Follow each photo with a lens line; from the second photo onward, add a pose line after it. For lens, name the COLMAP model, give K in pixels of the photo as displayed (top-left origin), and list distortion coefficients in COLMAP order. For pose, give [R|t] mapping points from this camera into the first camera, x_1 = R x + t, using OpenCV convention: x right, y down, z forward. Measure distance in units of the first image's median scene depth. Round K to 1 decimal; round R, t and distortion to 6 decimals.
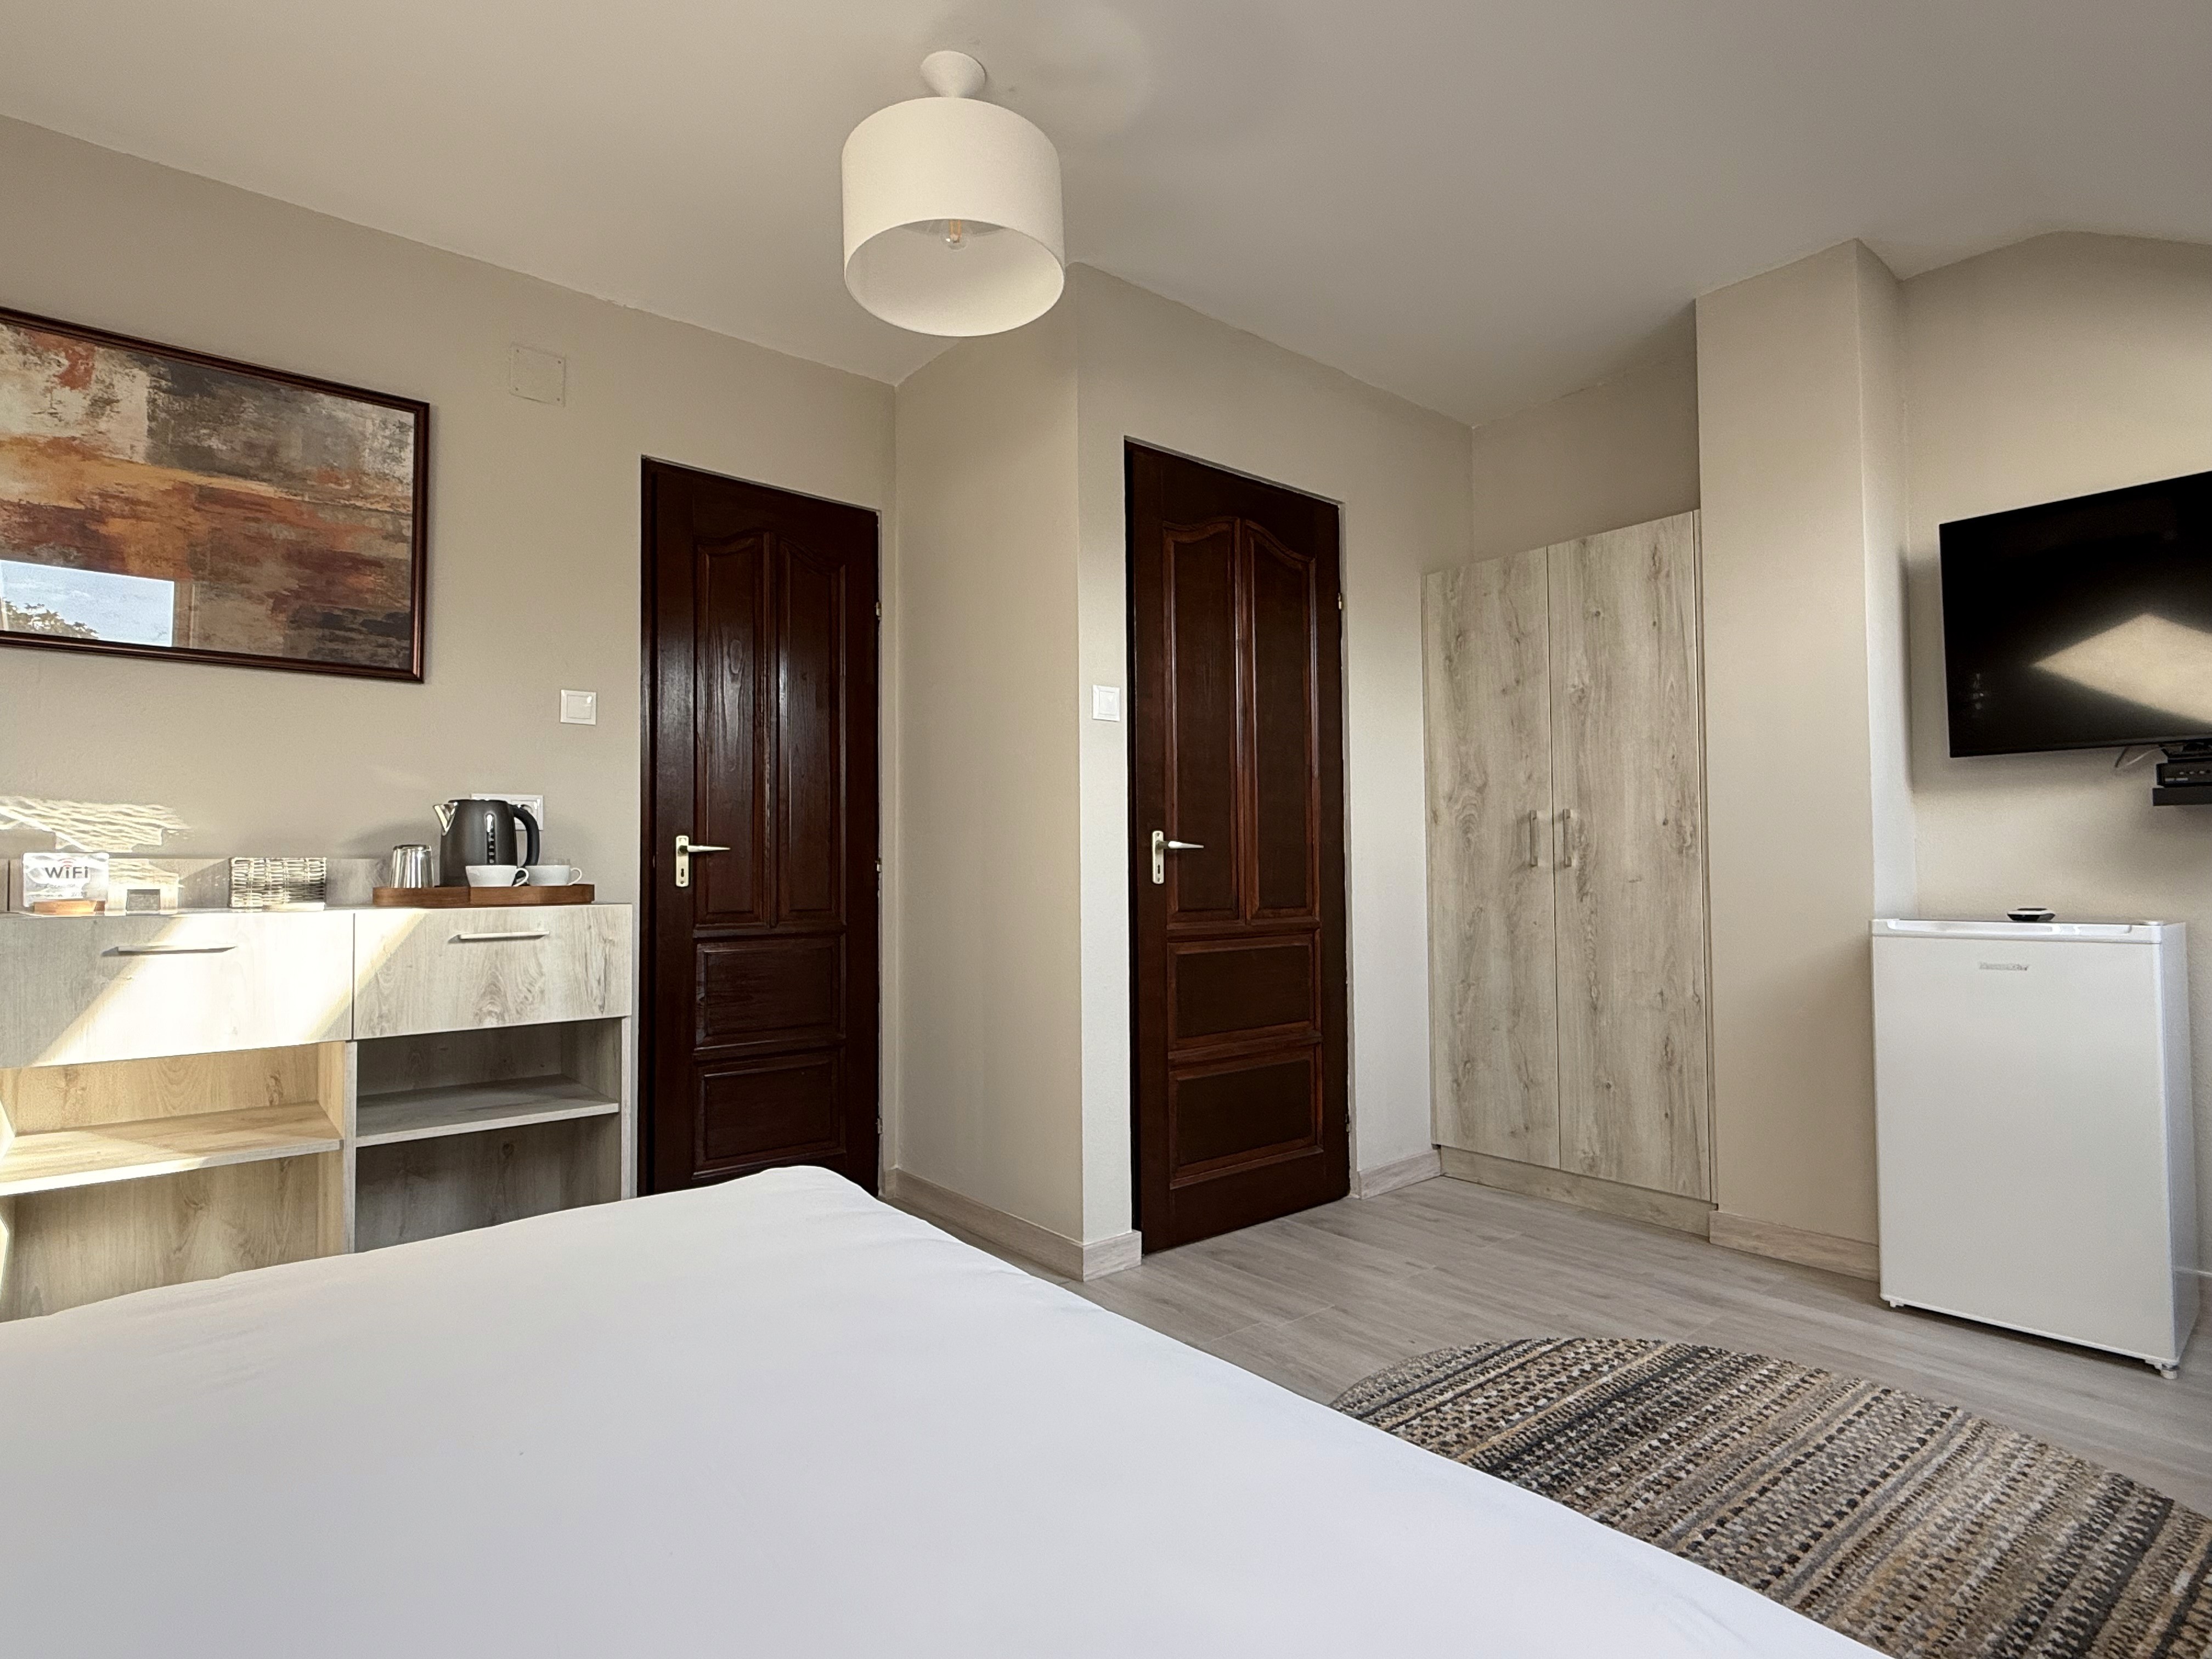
lens RADIAL K [[1160.7, 0, 1098.0], [0, 1160.7, 829.0], [0, 0, 1]] dist [0.001721, -0.001416]
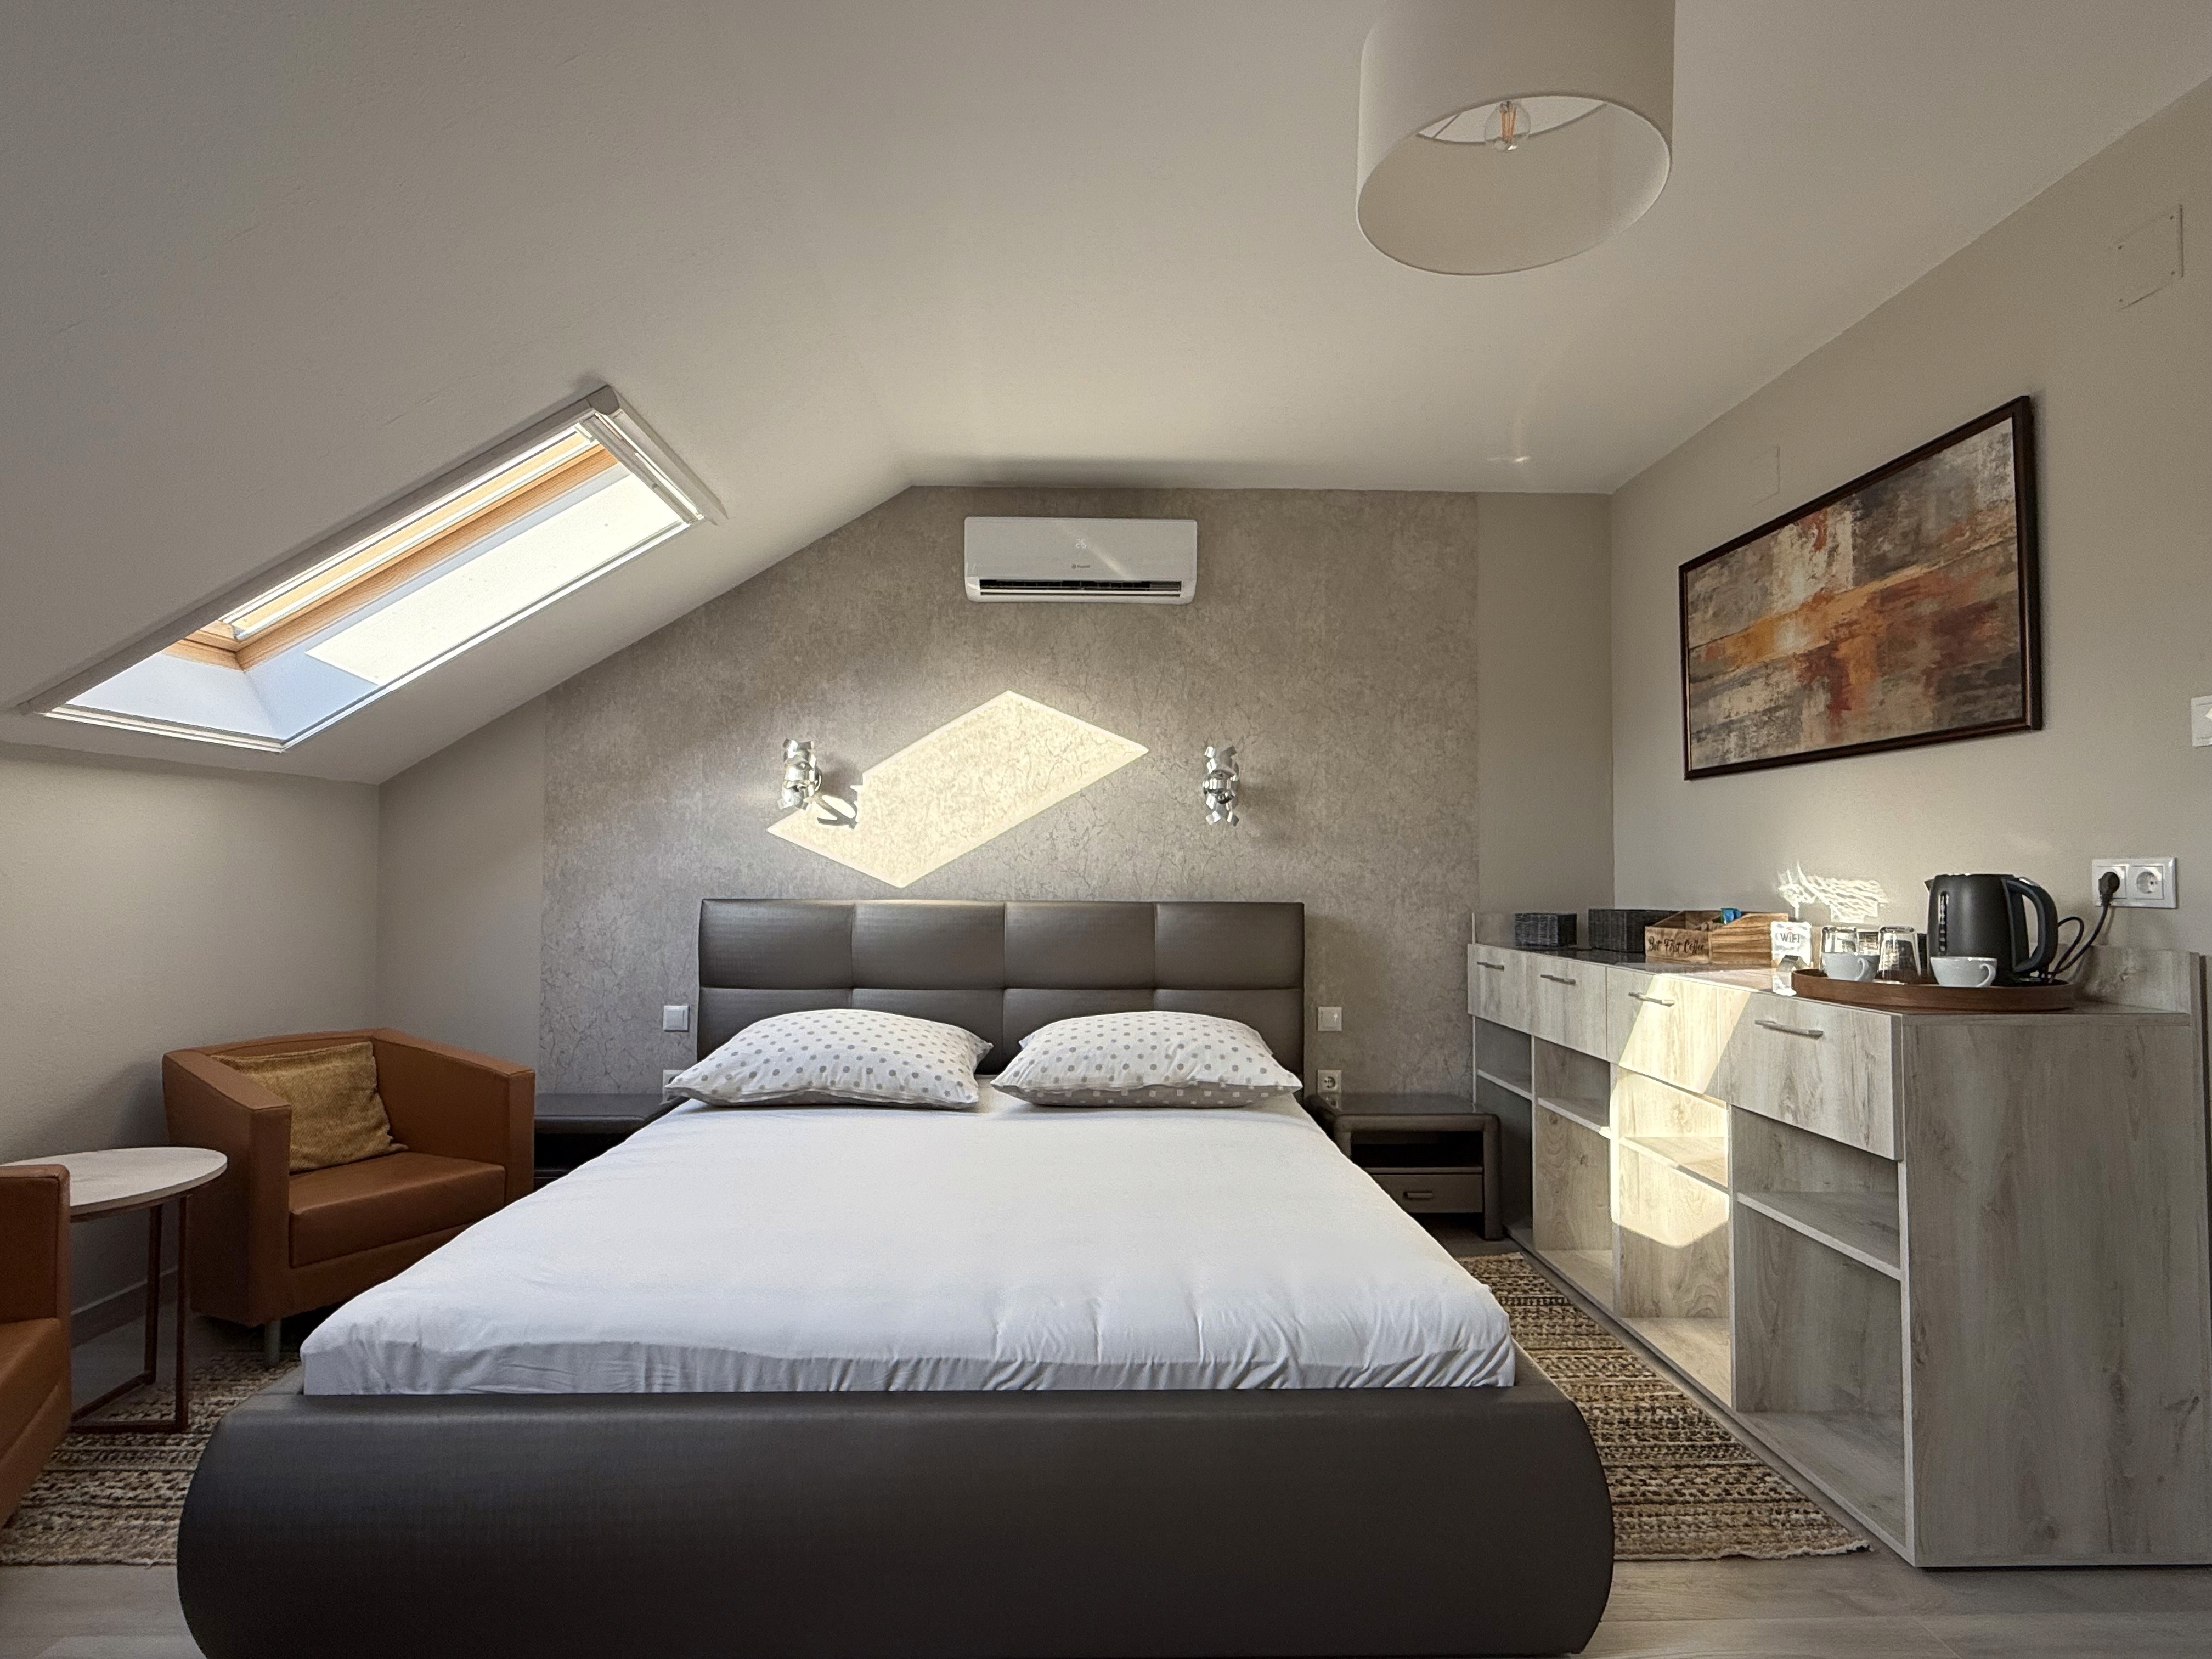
lens RADIAL K [[1160.7, 0, 1102.4], [0, 1160.7, 831.9], [0, 0, 1]] dist [0.001721, -0.001416]
pose [[-0.633706, -0.016523, -0.773397, 0.527991], [0.034451, 0.998177, -0.049553, -0.036883], [0.772806, -0.058046, -0.631982, 1.083875]]
